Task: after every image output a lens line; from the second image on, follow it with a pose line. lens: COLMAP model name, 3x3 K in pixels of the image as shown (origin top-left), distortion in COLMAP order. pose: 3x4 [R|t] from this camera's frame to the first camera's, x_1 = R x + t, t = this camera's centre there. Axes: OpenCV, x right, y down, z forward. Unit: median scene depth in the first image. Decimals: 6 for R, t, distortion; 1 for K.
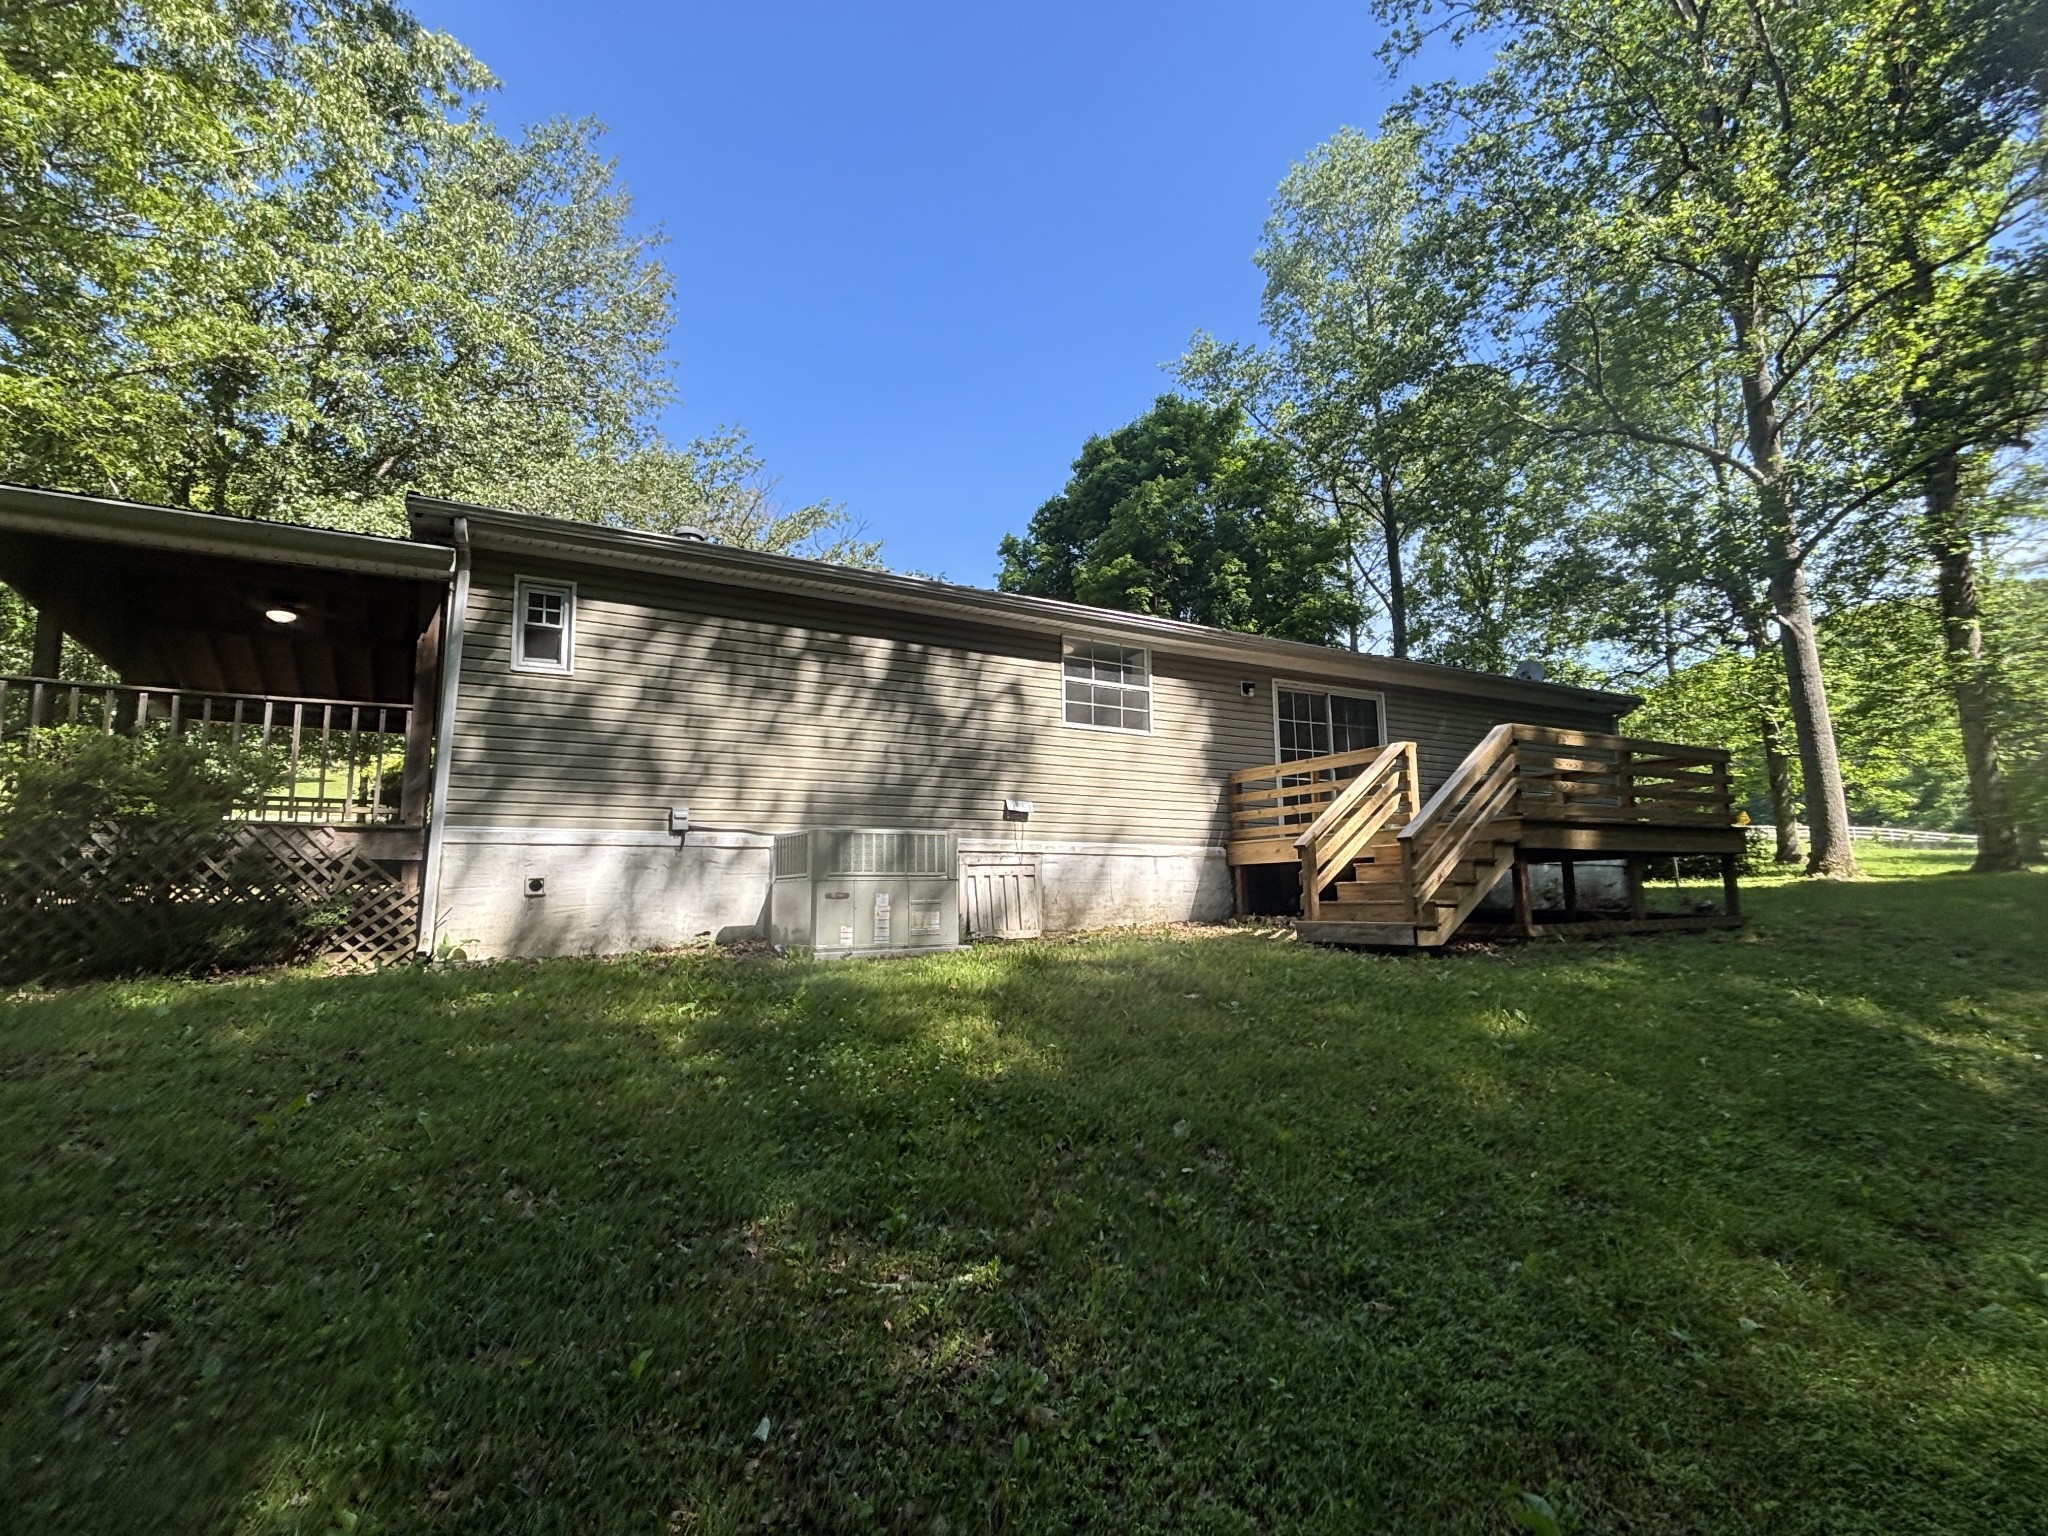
lens RADIAL K [[966.5, 0, 1024.0], [0, 966.5, 768.0], [0, 0, 1]] dist [0.001830, 0.000514]
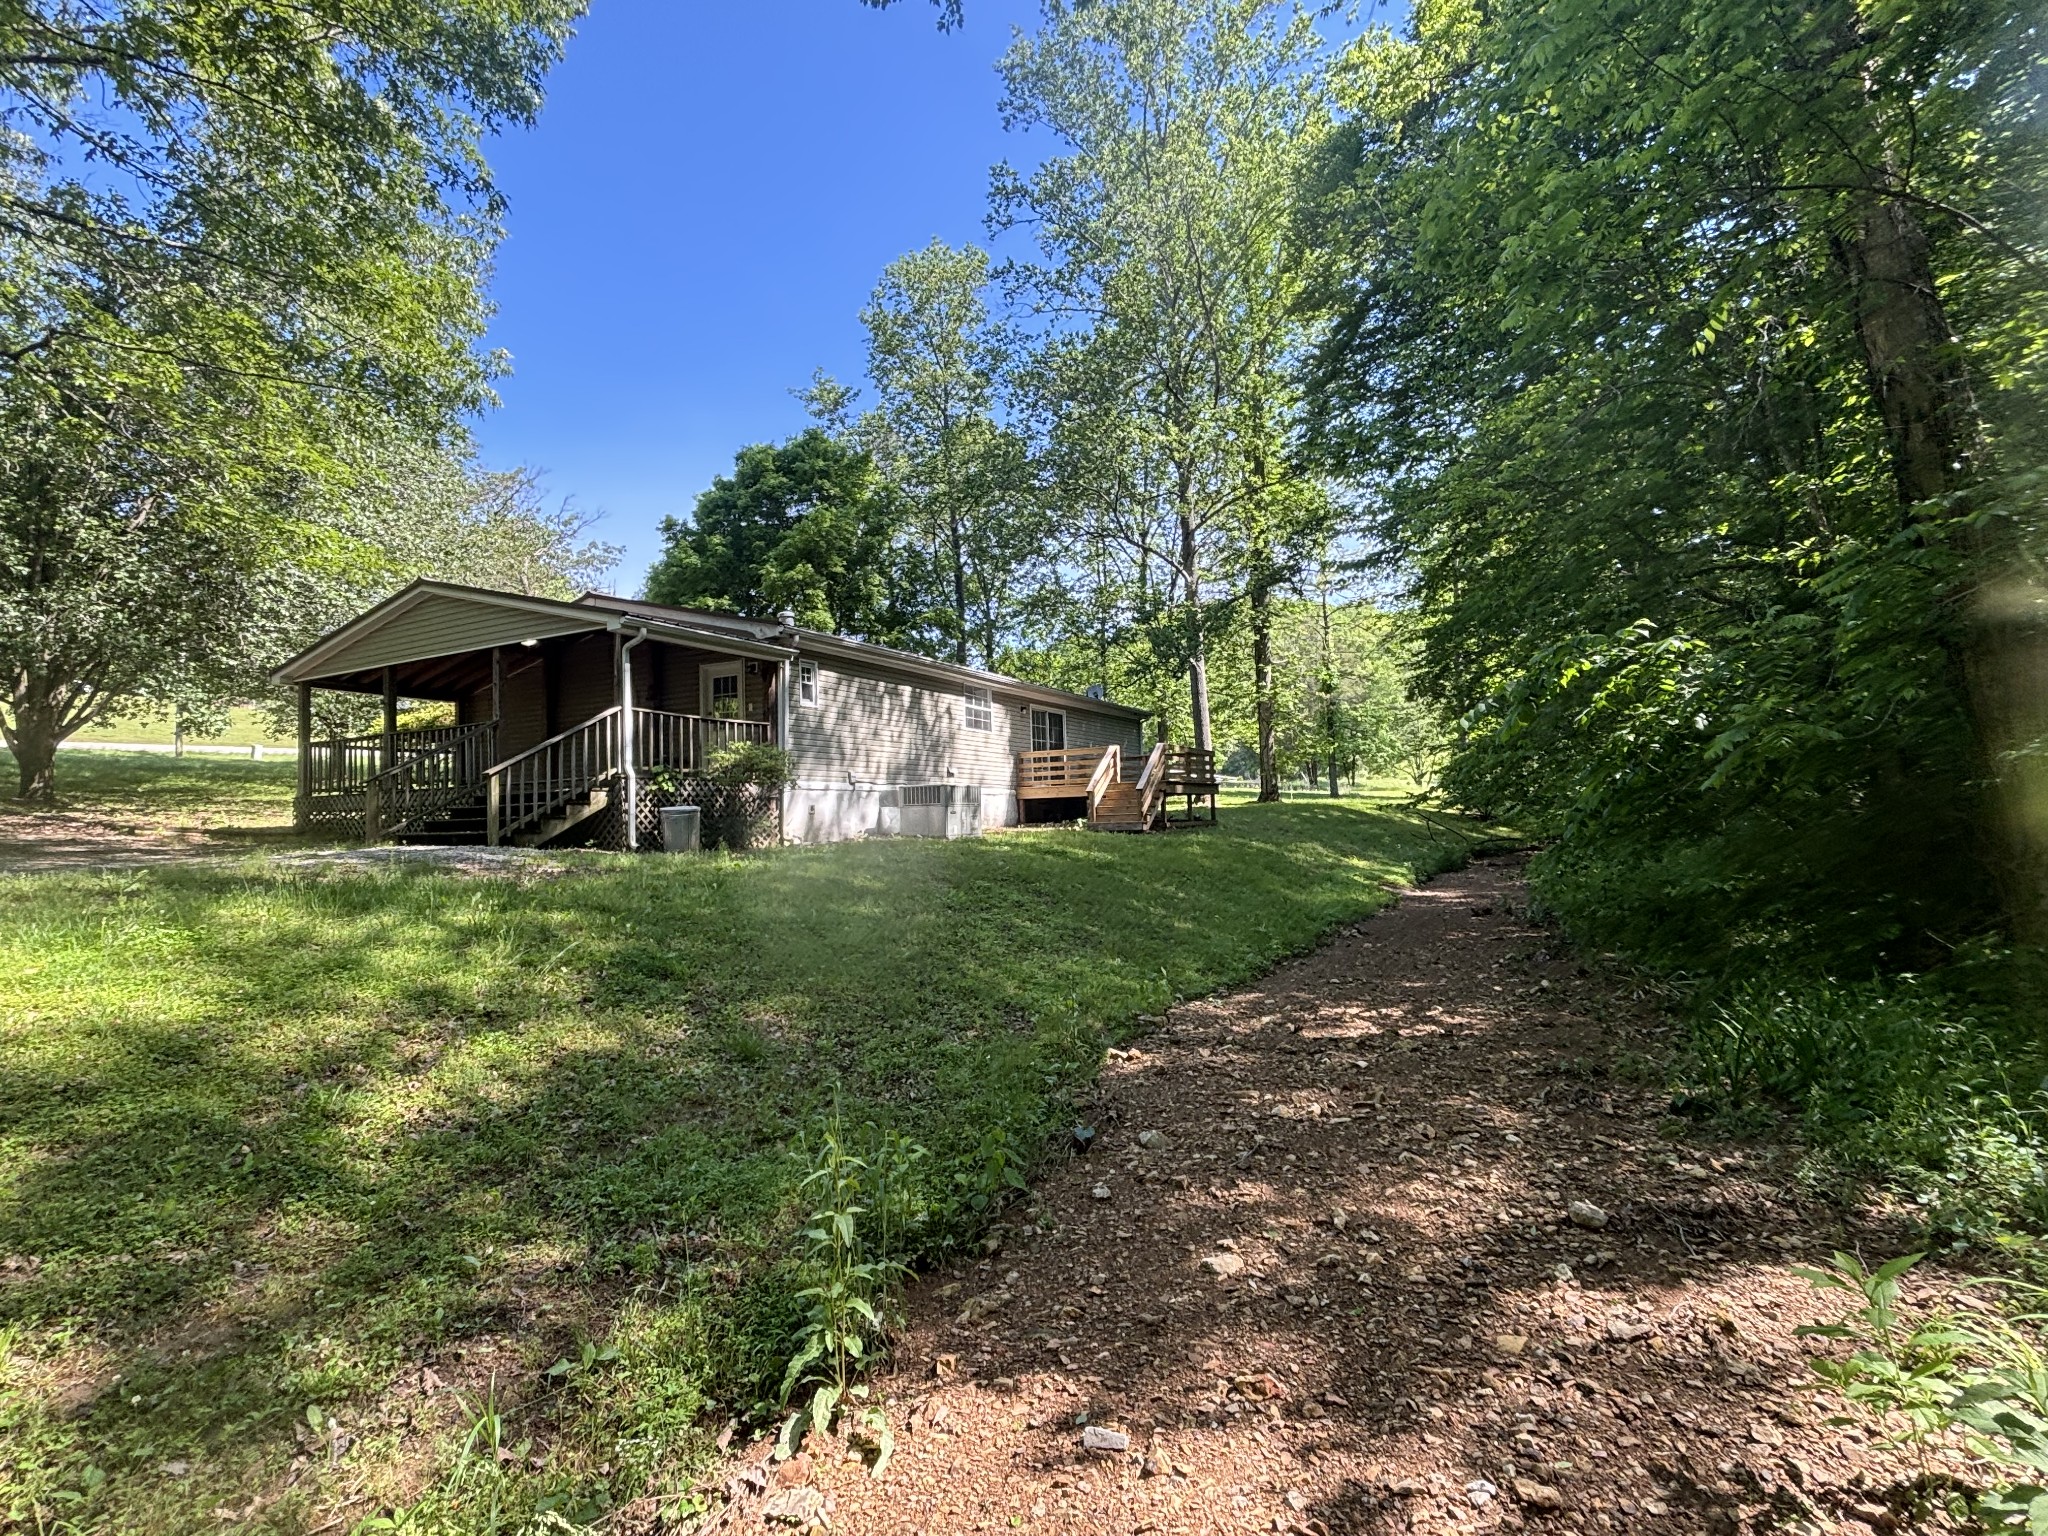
lens RADIAL K [[813.4, 0, 1024.0], [0, 813.4, 768.0], [0, 0, 1]] dist [0.000706, 0.000570]
pose [[0.873334, 0.021109, 0.486663, -0.646939], [-0.053050, 0.997240, 0.051946, -0.055202], [-0.484224, -0.071183, 0.872044, -0.513806]]
